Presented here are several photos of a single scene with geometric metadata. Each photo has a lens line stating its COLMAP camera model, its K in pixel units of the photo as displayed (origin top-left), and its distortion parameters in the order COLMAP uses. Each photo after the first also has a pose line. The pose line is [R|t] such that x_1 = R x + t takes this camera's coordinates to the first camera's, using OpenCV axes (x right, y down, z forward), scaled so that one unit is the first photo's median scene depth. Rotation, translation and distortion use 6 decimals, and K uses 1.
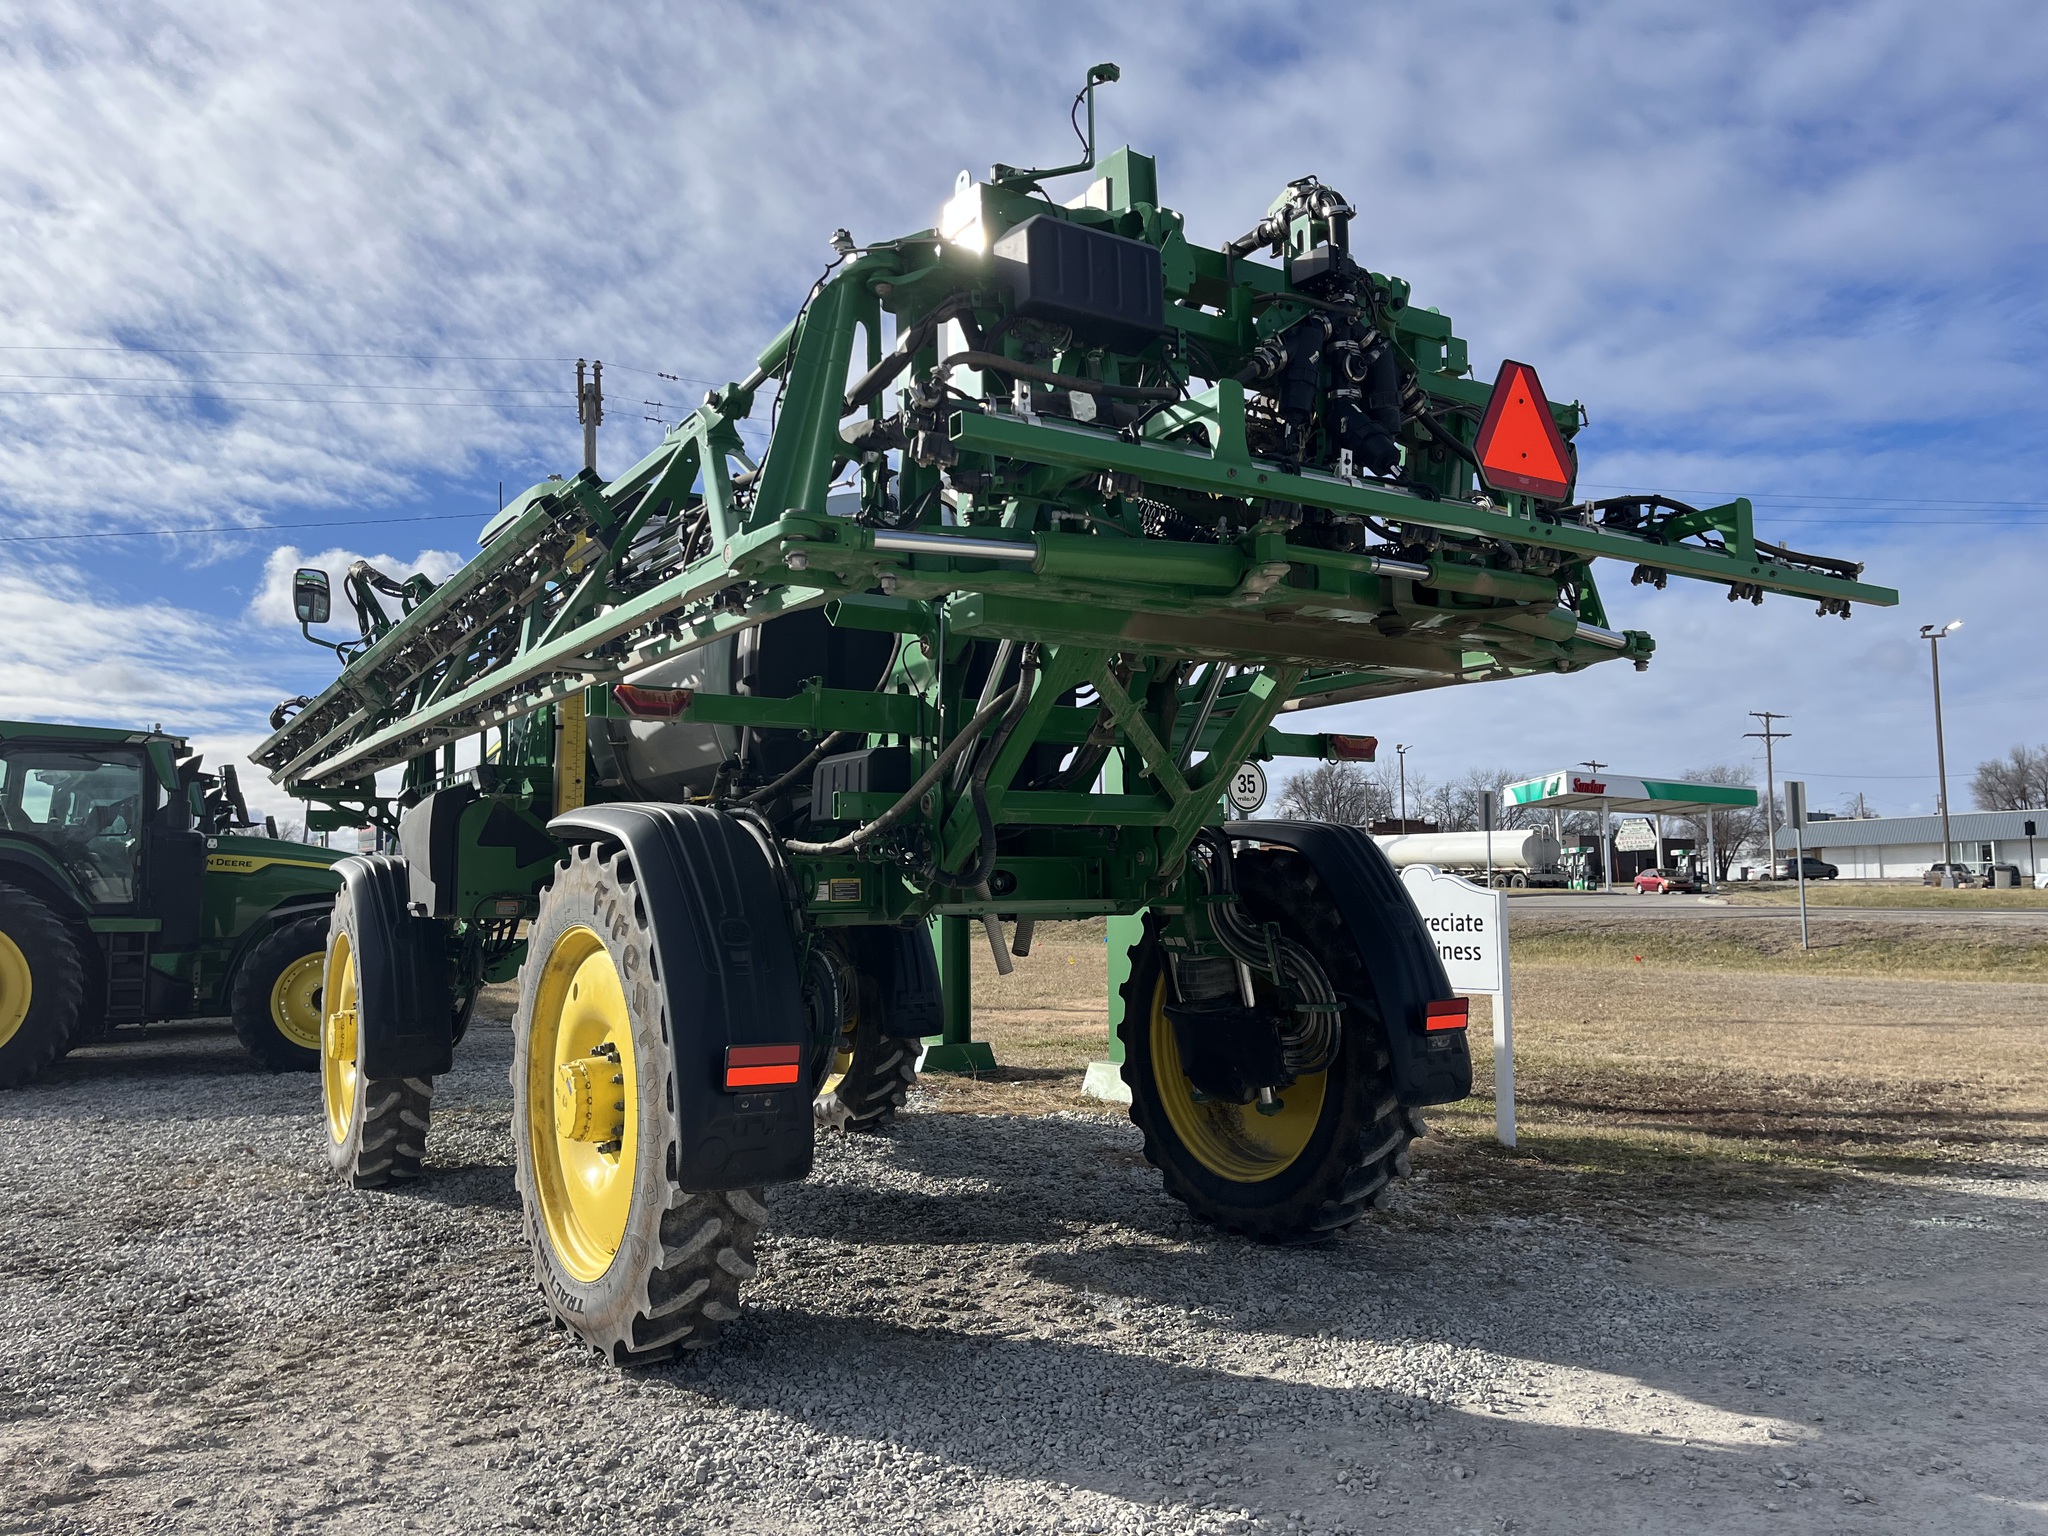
lens RADIAL K [[1530.1, 0, 1049.7], [0, 1530.1, 782.3], [0, 0, 1]] dist [0.084855, -0.125582]
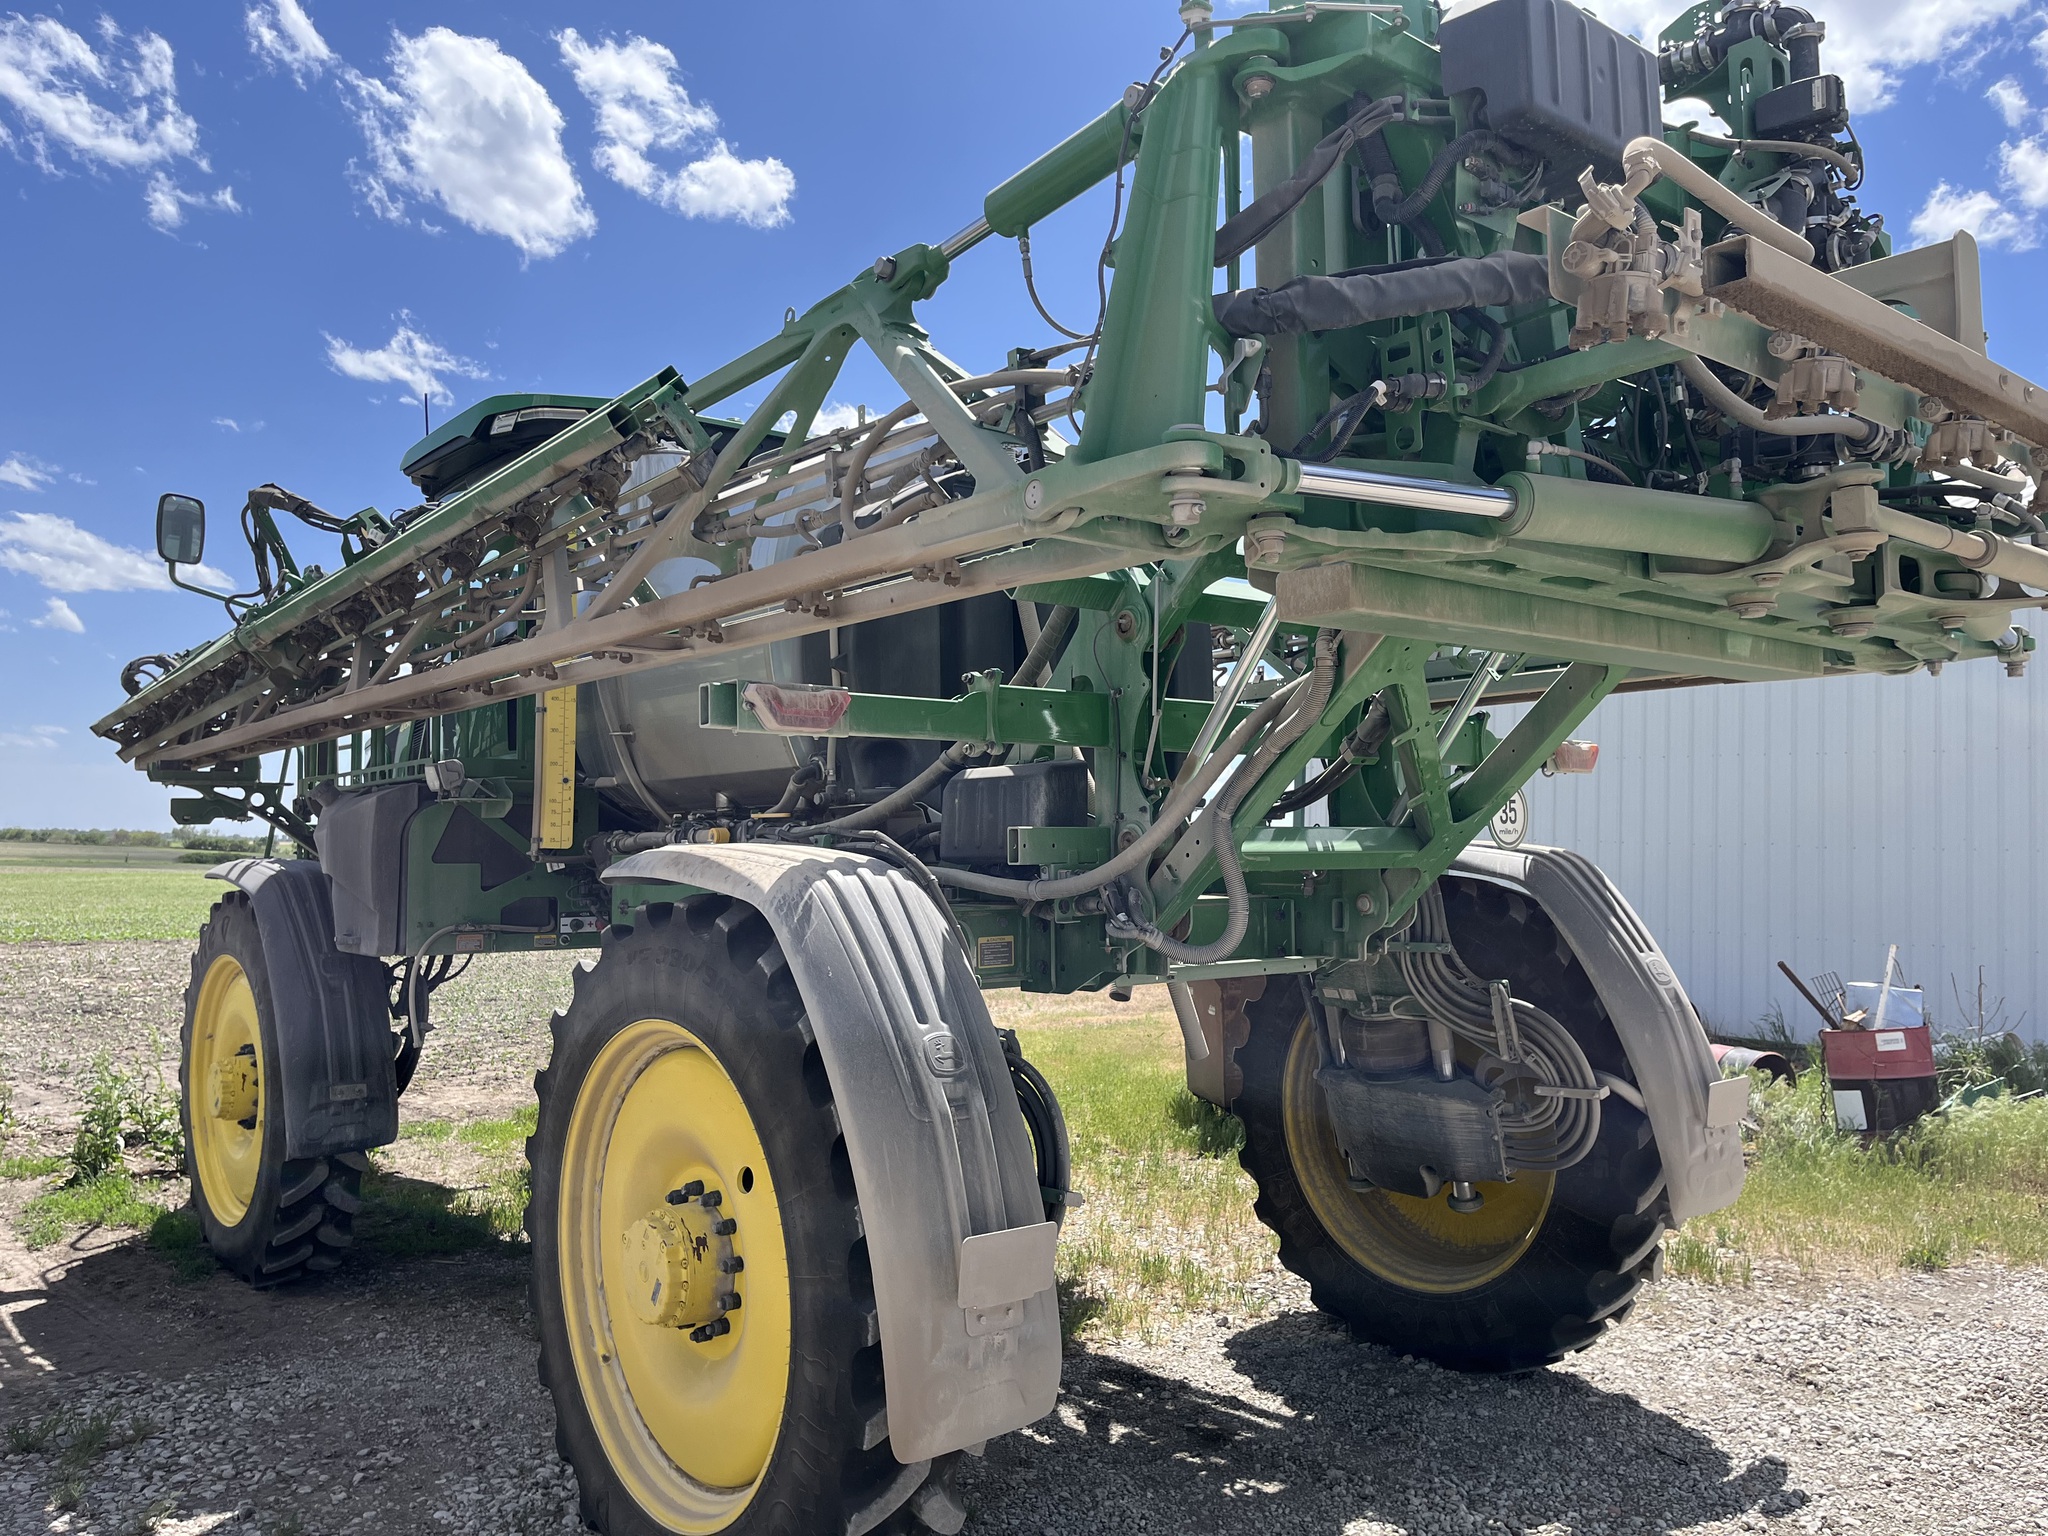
lens RADIAL K [[1530.1, 0, 1049.7], [0, 1530.1, 782.3], [0, 0, 1]] dist [0.084855, -0.125582]
pose [[0.994624, 0.012225, 0.102832, -0.141903], [-0.015173, 0.999495, 0.027933, -0.025712], [-0.102439, -0.029343, 0.994306, 0.196482]]
